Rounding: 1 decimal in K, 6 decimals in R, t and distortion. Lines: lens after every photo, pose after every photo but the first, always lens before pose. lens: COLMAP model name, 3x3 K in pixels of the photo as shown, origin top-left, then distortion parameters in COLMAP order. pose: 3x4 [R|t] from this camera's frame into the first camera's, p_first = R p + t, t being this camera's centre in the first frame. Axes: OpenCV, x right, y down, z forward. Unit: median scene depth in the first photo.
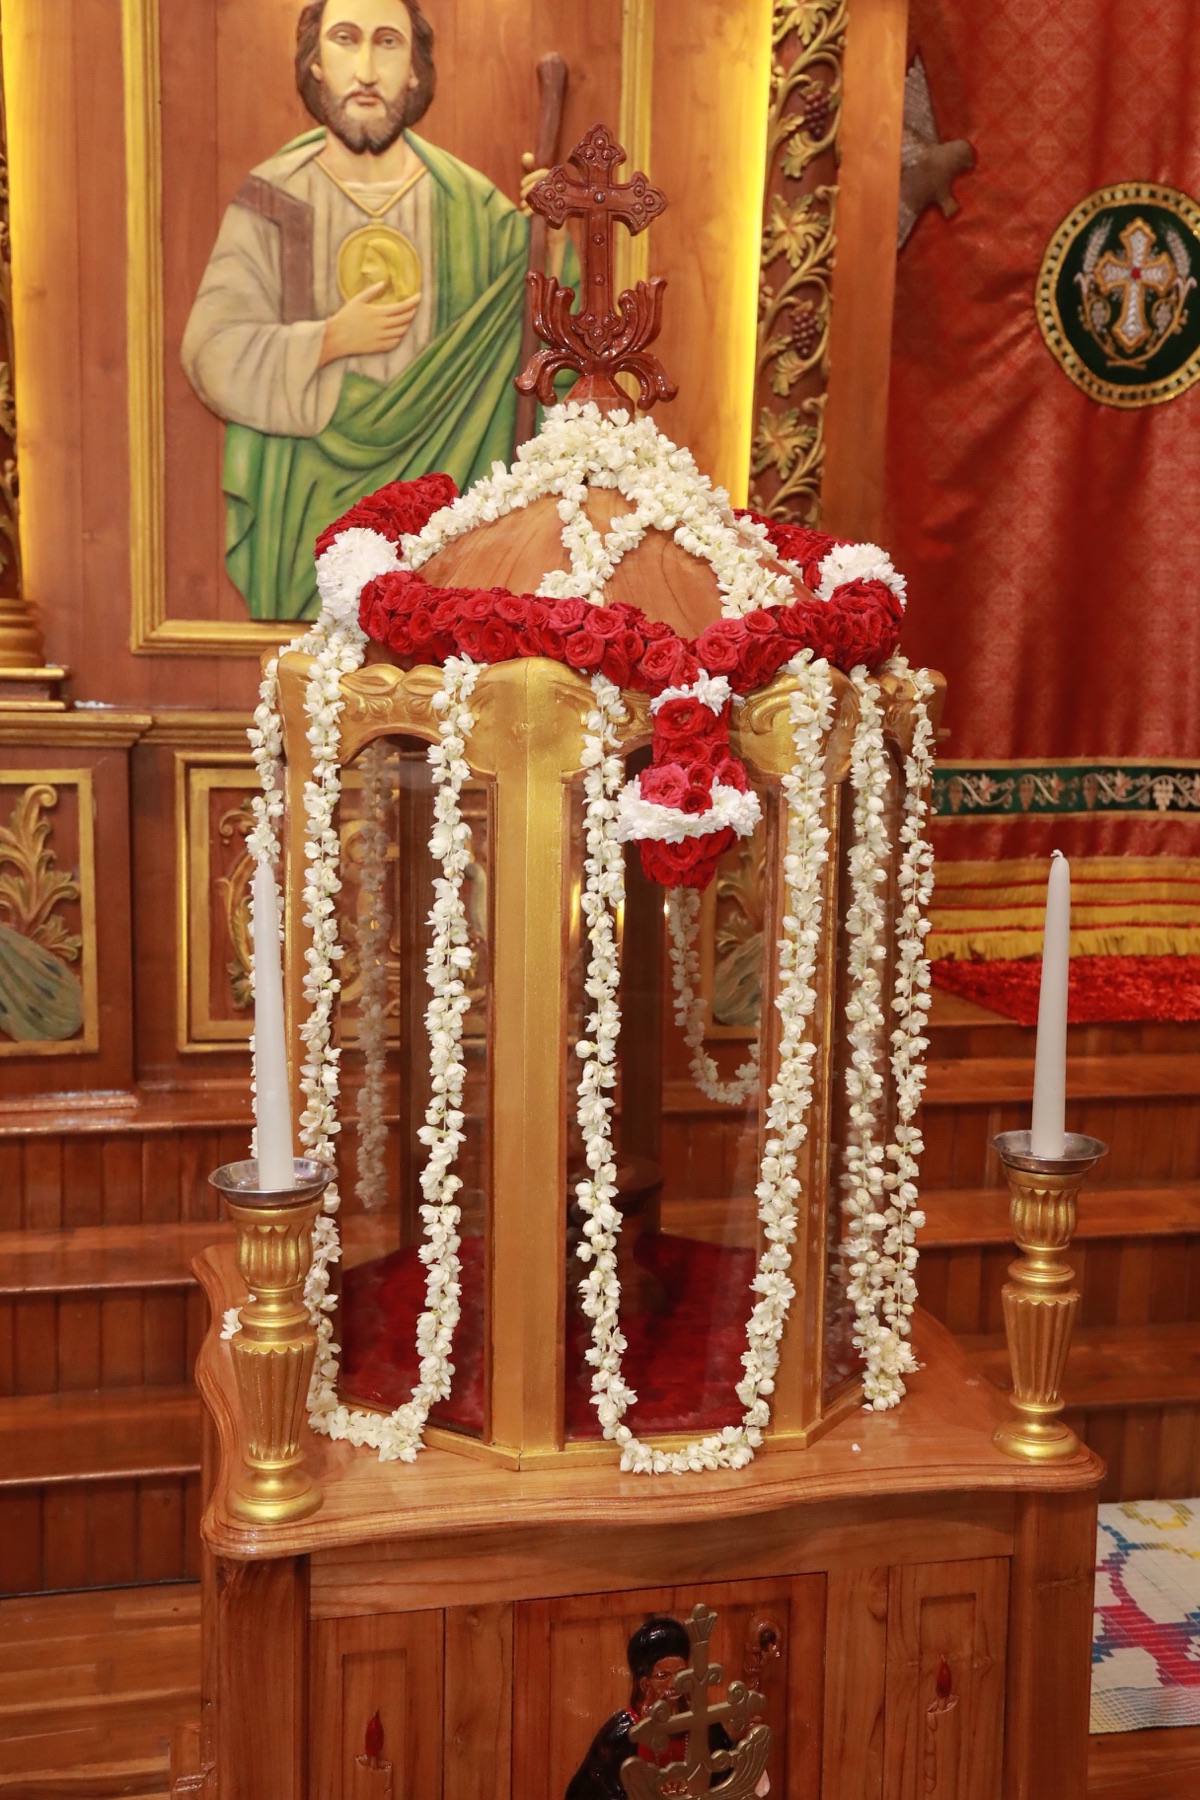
lens RADIAL K [[1987.0, 0, 600.0], [0, 1987.0, 900.0], [0, 0, 1]] dist [-0.014862, 0.353703]
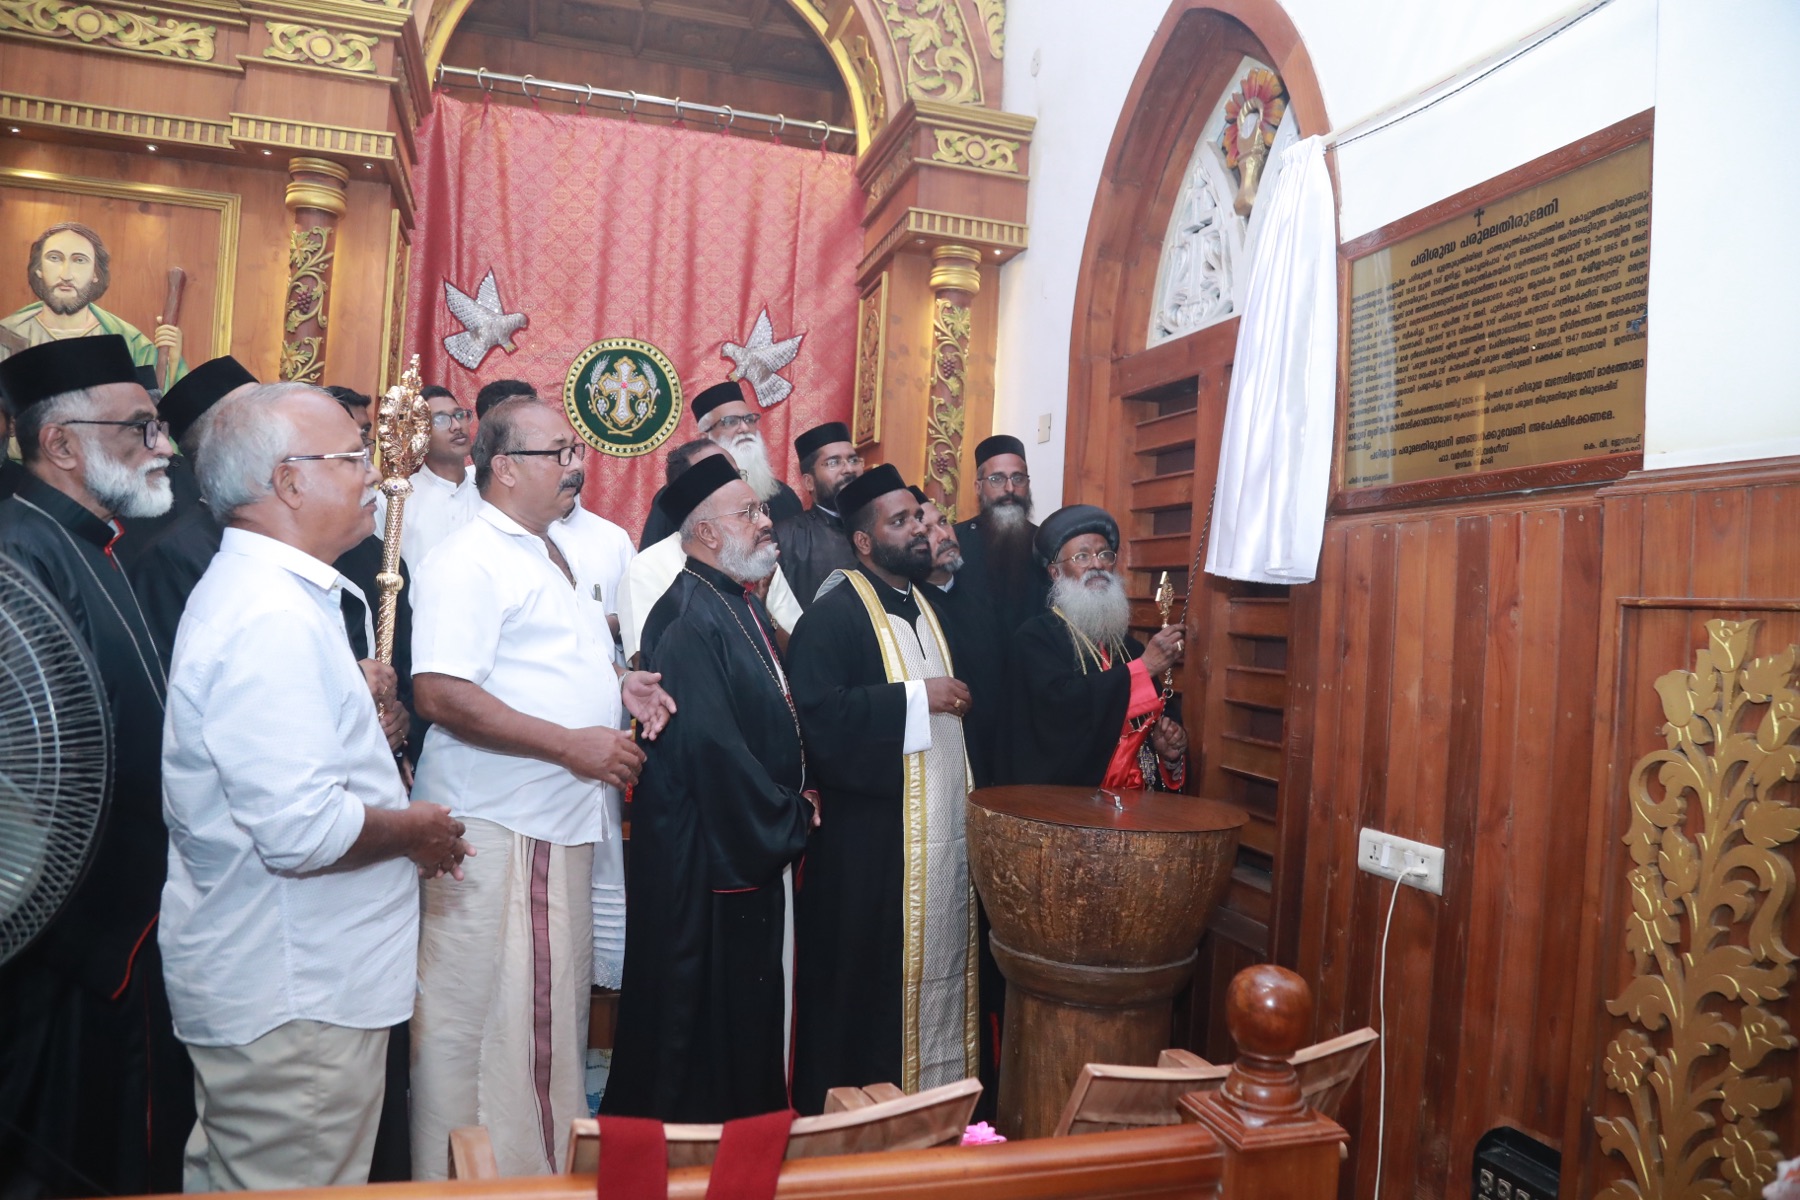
lens RADIAL K [[1266.5, 0, 900.0], [0, 1266.5, 600.0], [0, 0, 1]] dist [-0.106333, 0.075796]
pose [[0.998110, 0.027564, 0.054930, 0.465220], [-0.020637, 0.992204, -0.122901, 0.013612], [-0.057889, 0.121535, 0.990898, -0.115056]]
